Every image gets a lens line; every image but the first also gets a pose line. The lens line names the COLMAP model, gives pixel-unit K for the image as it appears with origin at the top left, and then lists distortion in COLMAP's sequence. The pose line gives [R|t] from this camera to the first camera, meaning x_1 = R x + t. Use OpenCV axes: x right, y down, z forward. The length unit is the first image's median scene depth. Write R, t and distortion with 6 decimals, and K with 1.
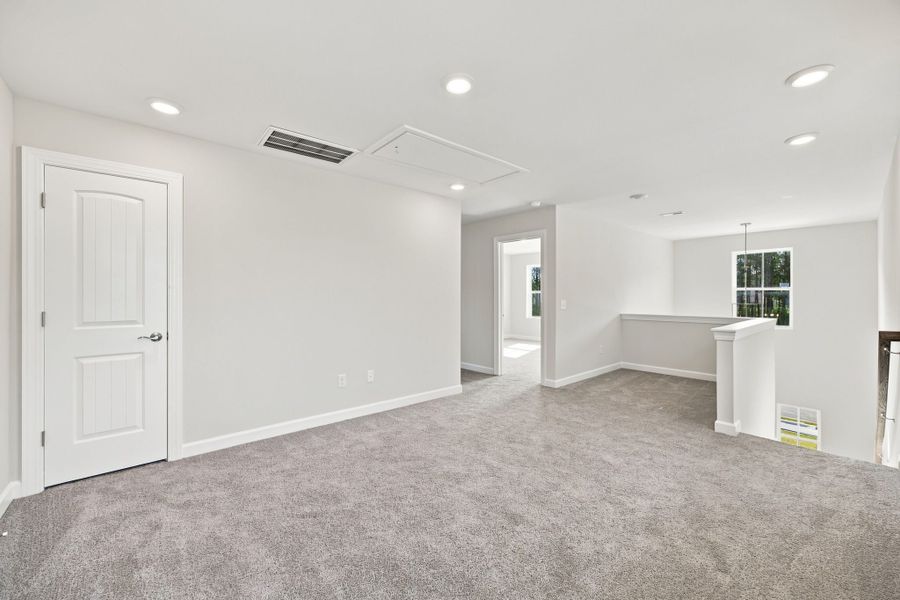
lens RADIAL K [[371.0, 0, 438.6], [0, 371.0, 295.4], [0, 0, 1]] dist [0.000431, 0.000195]
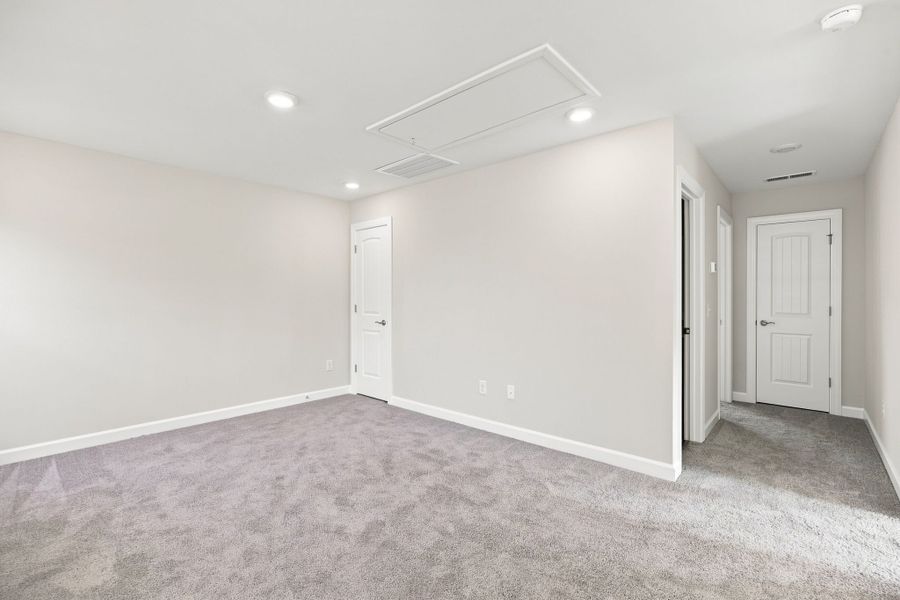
lens RADIAL K [[390.1, 0, 448.1], [0, 390.1, 295.2], [0, 0, 1]] dist [-0.023900, 0.000521]
pose [[0.151903, 0.003055, -0.988391, 0.869899], [0.003817, 0.999986, 0.003678, -0.010958], [0.988388, -0.004332, 0.151890, 0.936473]]
